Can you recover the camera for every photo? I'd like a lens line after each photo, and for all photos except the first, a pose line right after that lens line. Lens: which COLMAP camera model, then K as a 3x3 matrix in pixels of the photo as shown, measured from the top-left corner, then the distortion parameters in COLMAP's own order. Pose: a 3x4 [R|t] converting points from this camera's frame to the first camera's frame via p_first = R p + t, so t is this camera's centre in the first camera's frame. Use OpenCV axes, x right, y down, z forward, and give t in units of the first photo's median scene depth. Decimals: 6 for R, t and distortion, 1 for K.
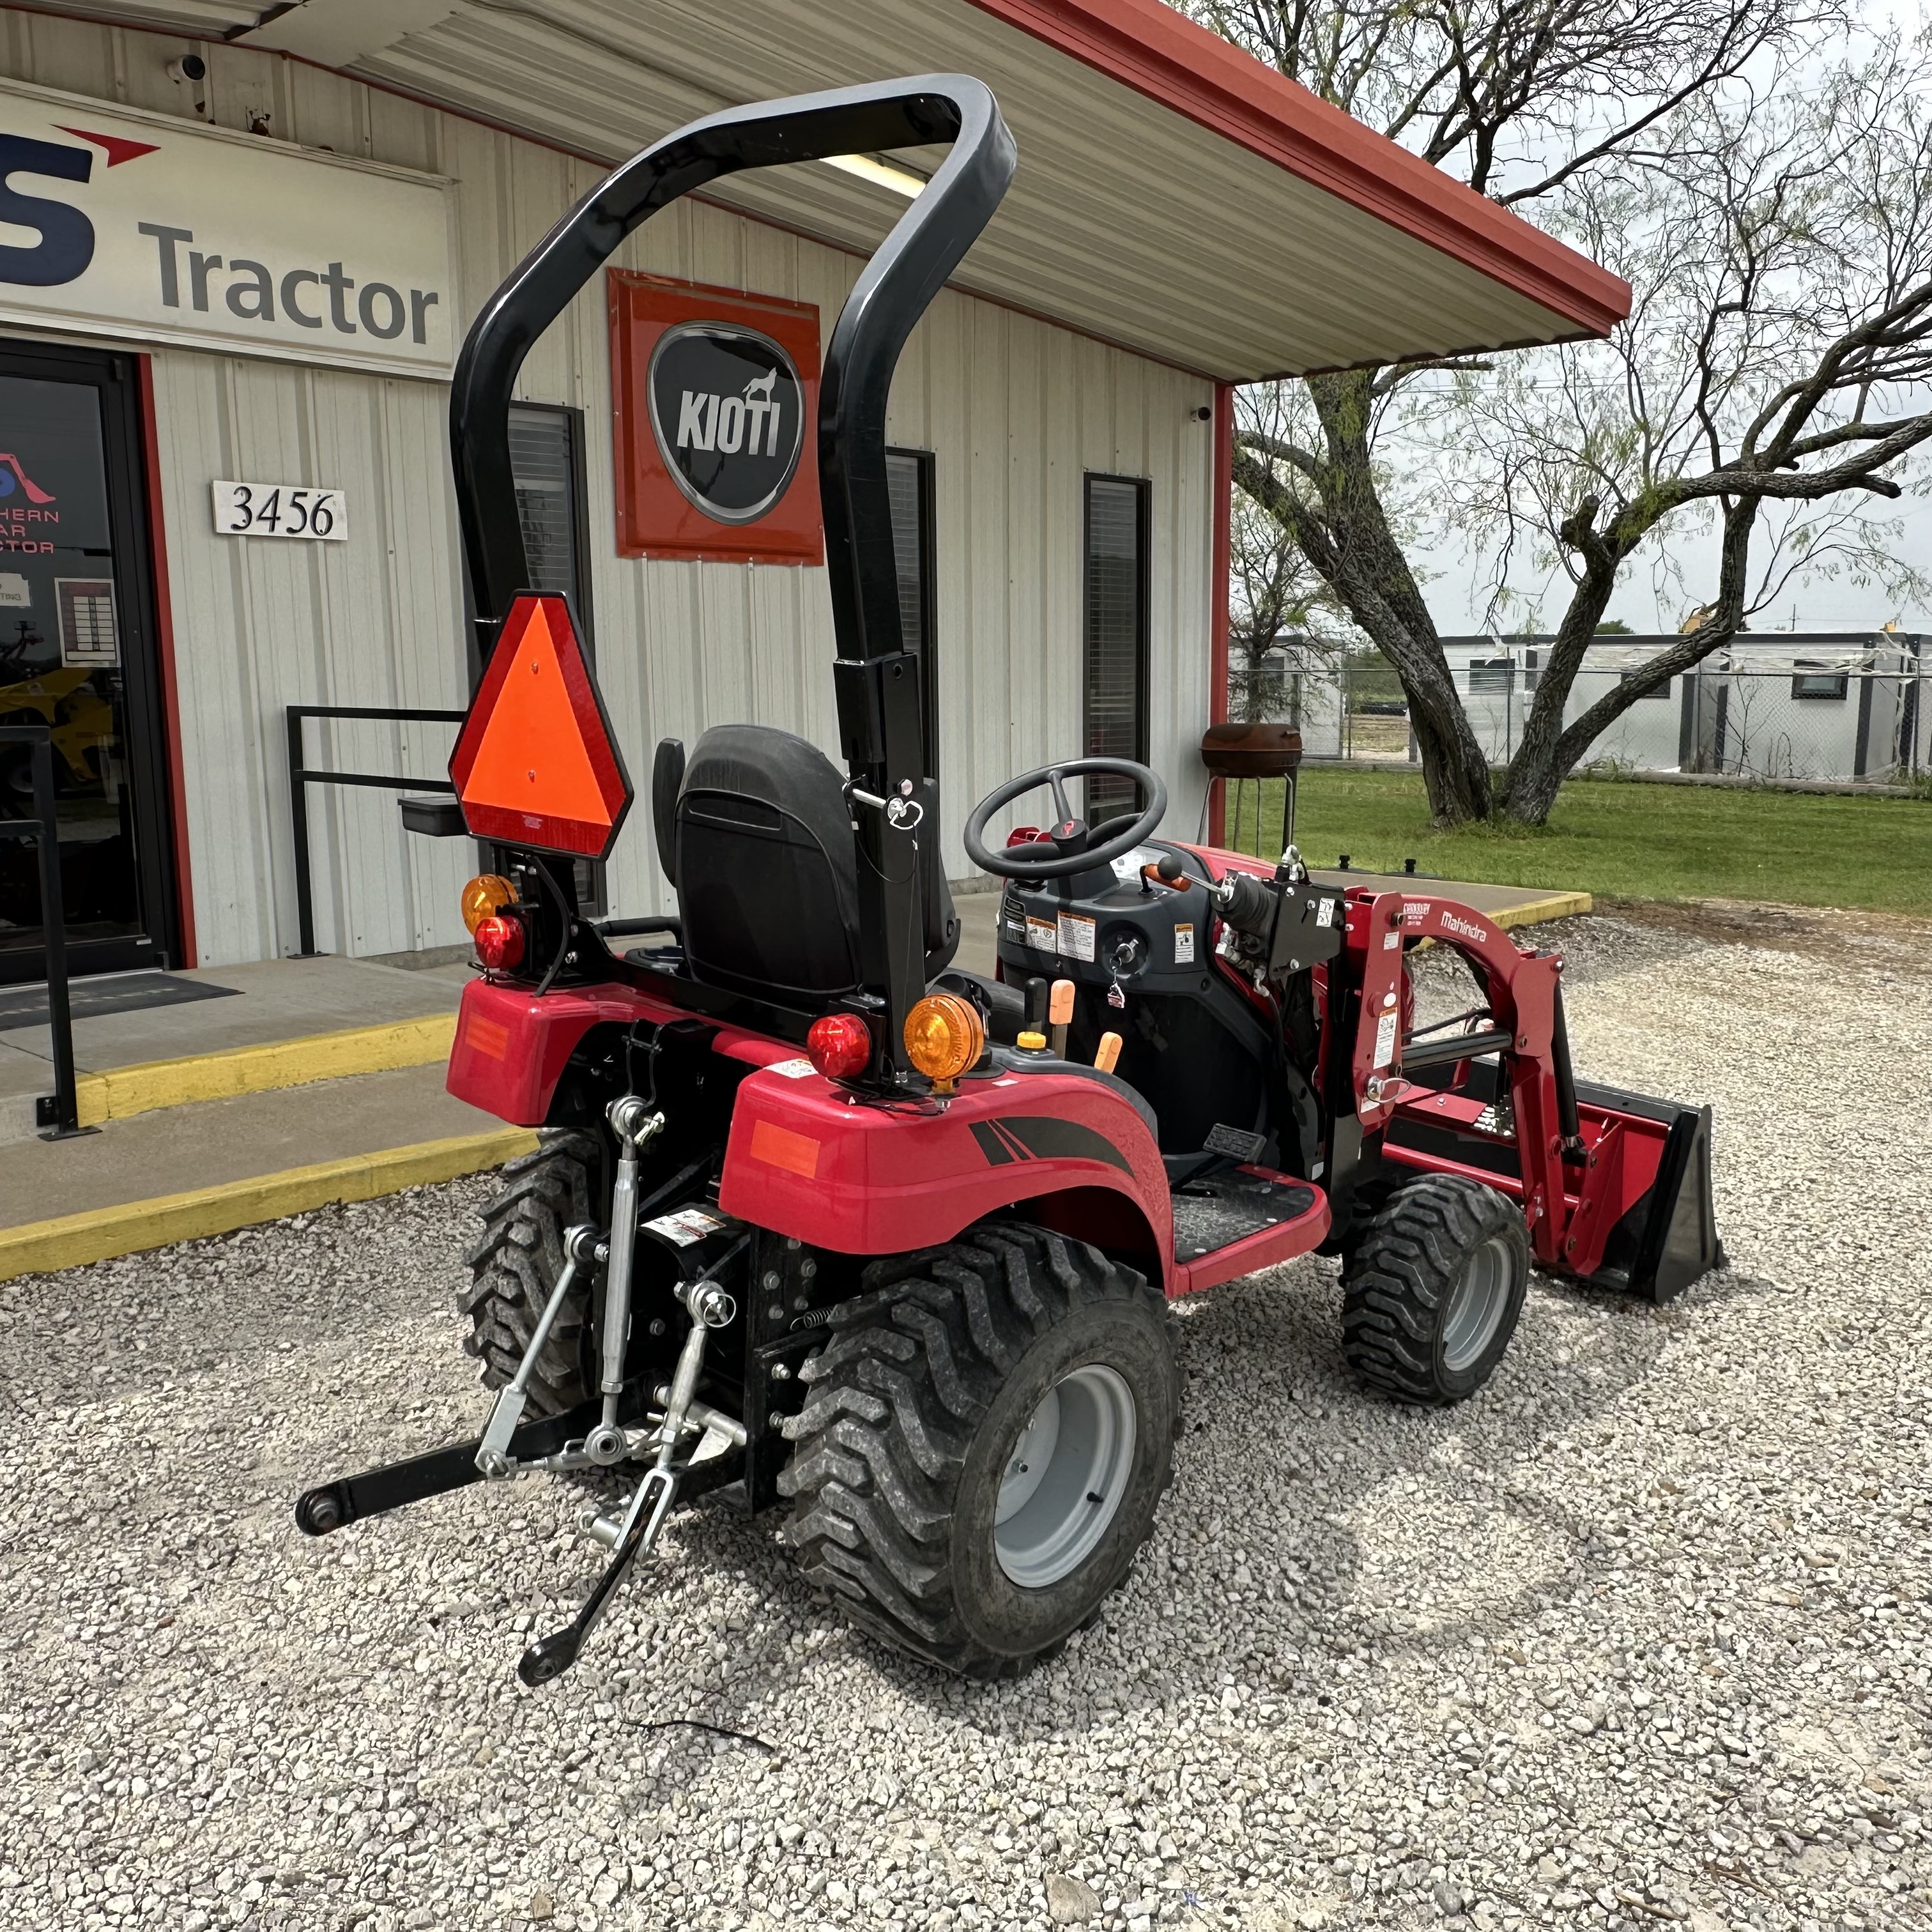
lens RADIAL K [[1802.8, 0, 968.2], [0, 1802.8, 972.8], [0, 0, 1]] dist [0.002235, 0.000000]
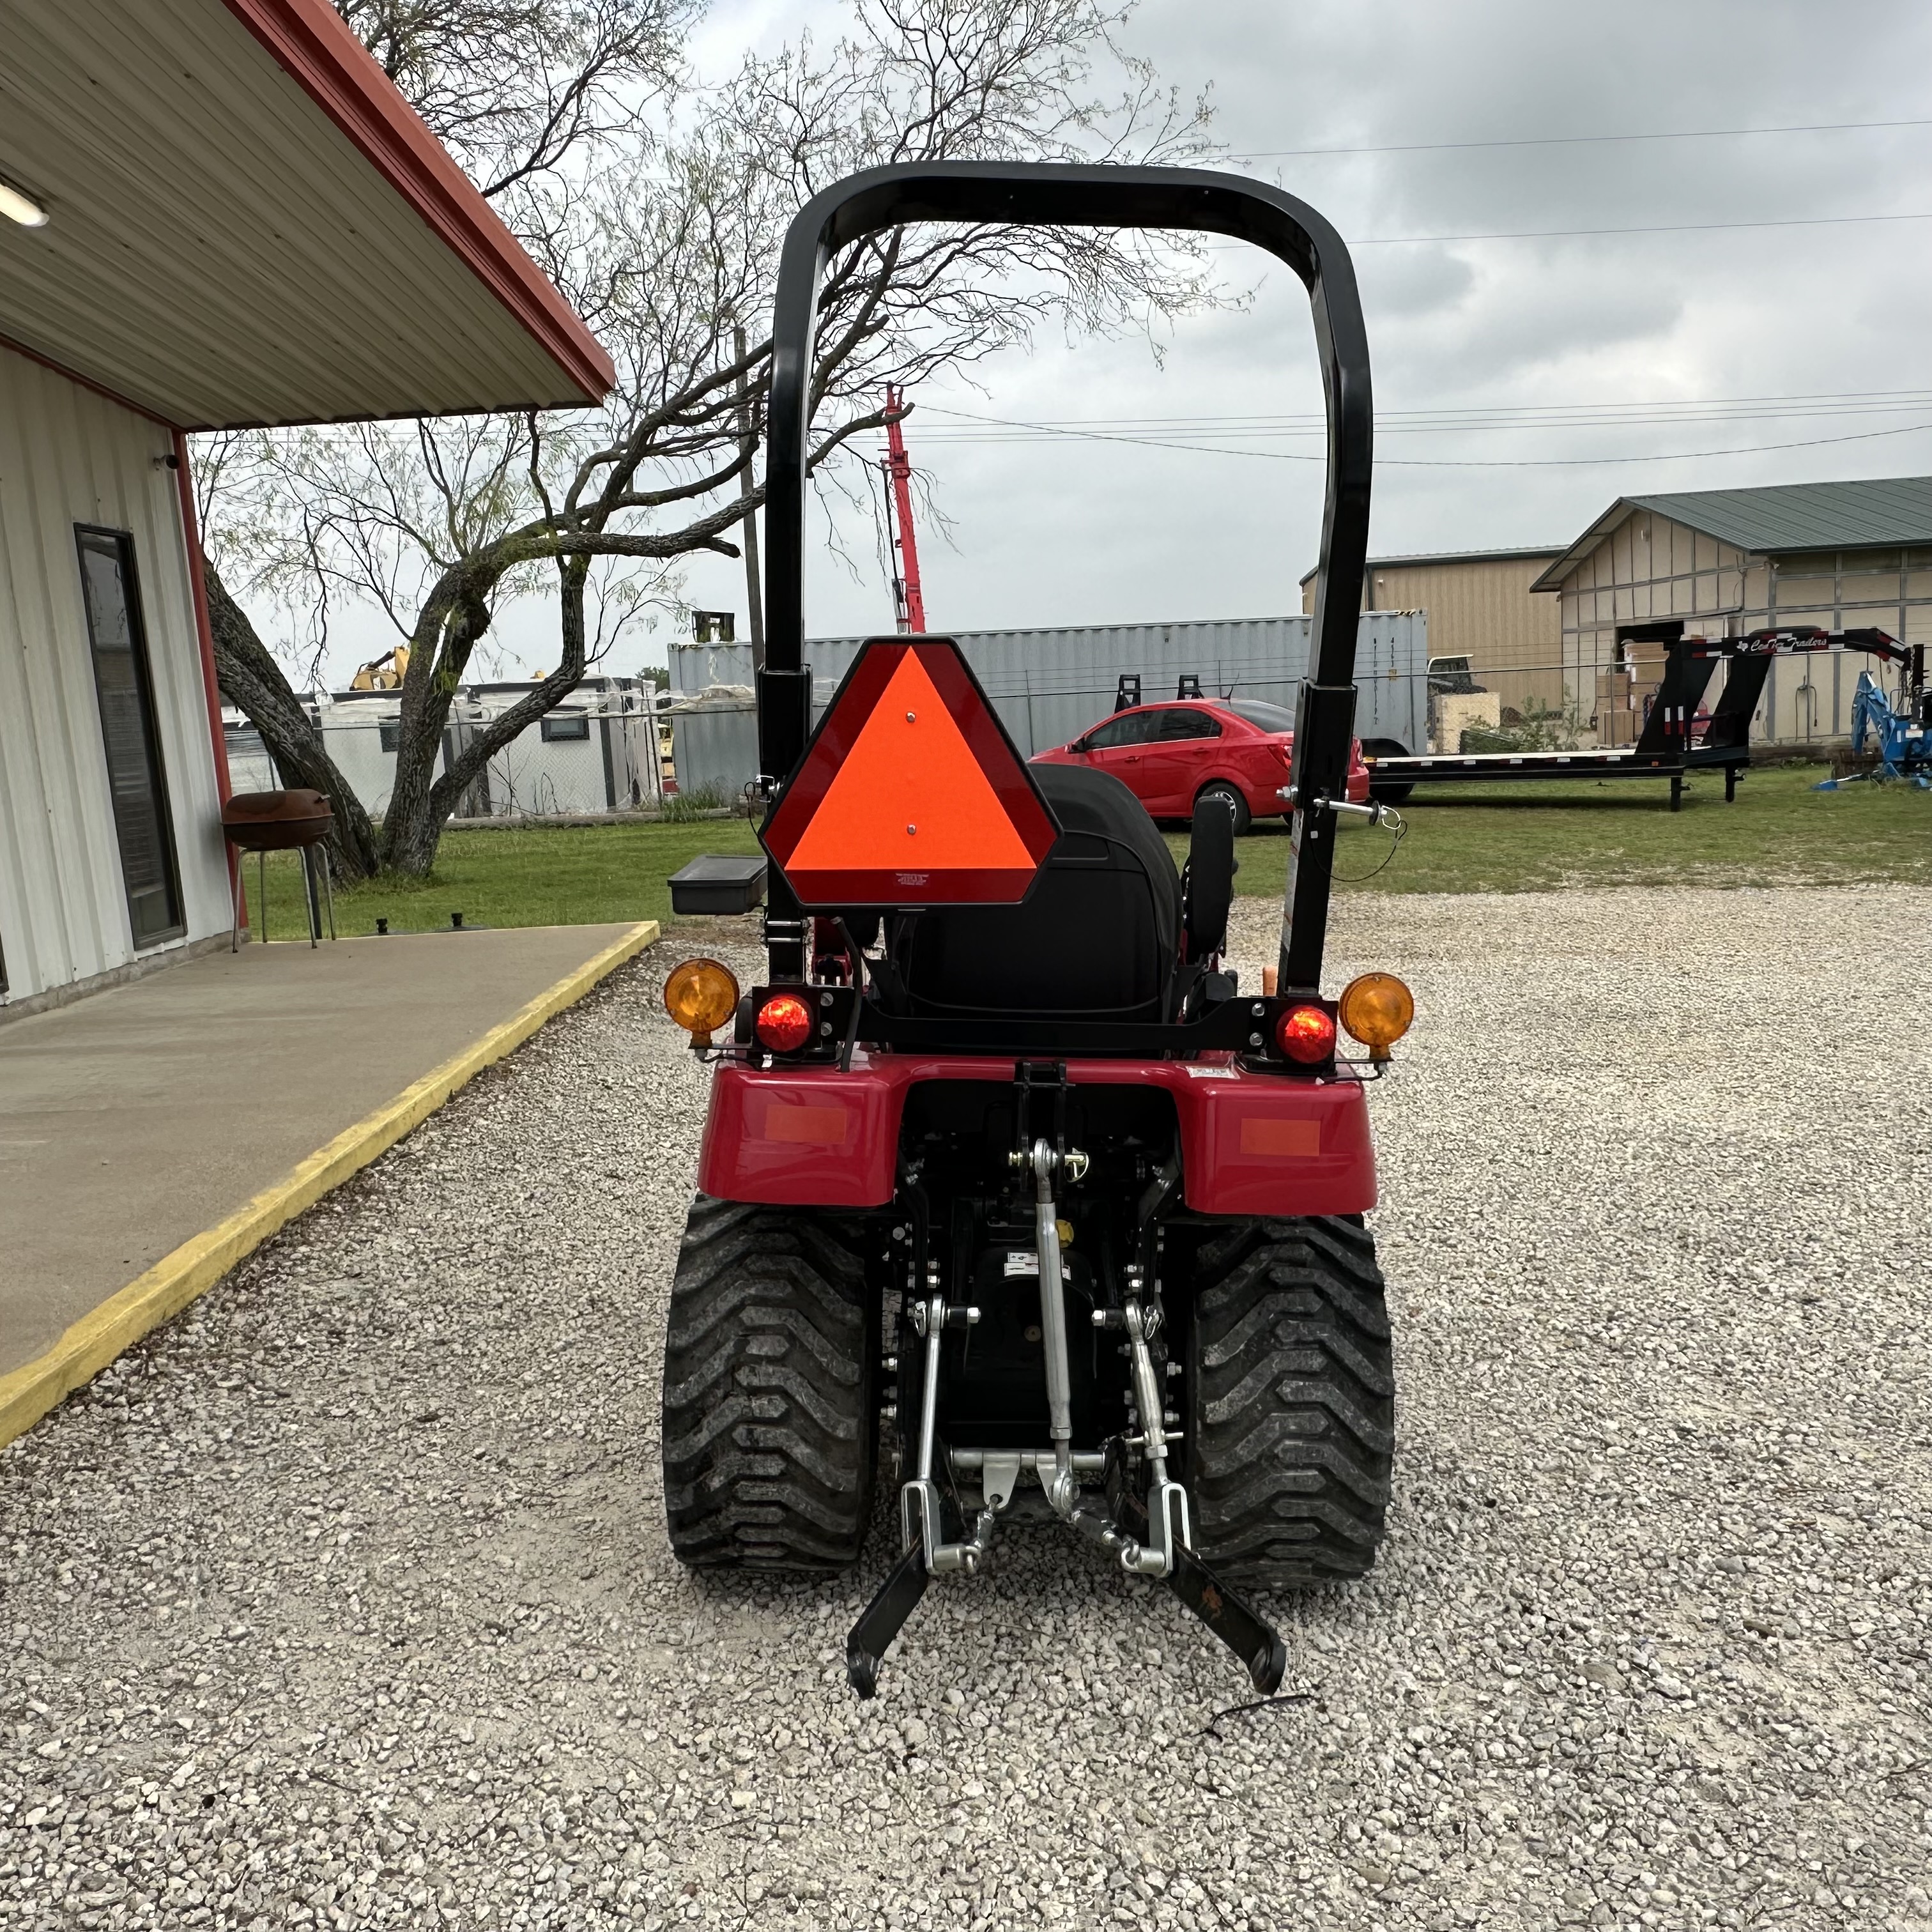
lens RADIAL K [[1802.8, 0, 969.9], [0, 1802.8, 960.0], [0, 0, 1]] dist [0.002235, 0.000000]
pose [[0.739422, -0.140173, 0.658488, -0.142681], [0.165305, 0.985944, 0.024257, -0.009821], [-0.652633, 0.090916, 0.752200, 0.044671]]
